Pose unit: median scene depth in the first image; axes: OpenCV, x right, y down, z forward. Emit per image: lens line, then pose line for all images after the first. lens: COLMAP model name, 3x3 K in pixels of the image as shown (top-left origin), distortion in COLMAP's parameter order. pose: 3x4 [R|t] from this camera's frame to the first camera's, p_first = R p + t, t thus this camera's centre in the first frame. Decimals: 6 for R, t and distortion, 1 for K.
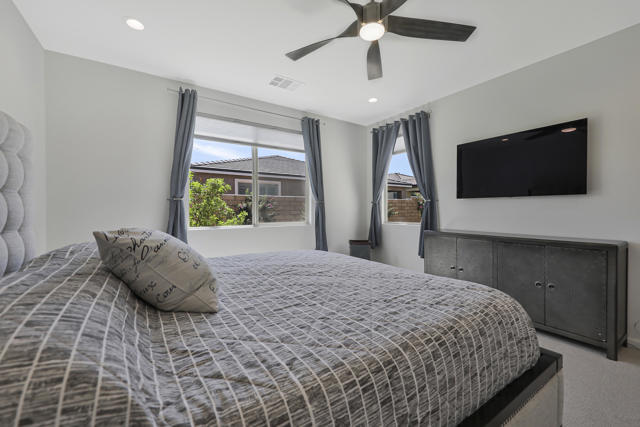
lens RADIAL K [[262.8, 0, 321.8], [0, 262.8, 210.1], [0, 0, 1]] dist [-0.003401, -0.000070]
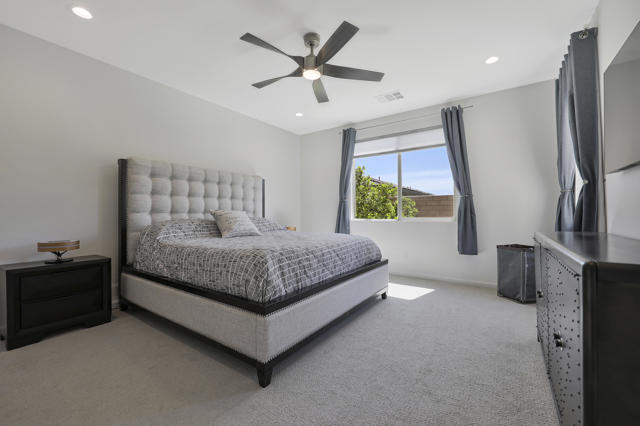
lens RADIAL K [[262.8, 0, 321.7], [0, 262.8, 211.0], [0, 0, 1]] dist [-0.003401, -0.000070]
pose [[0.360743, -0.008906, -0.932623, 0.826268], [-0.001601, 0.999947, -0.010168, 0.037465], [0.932664, 0.005161, 0.360709, 0.291880]]
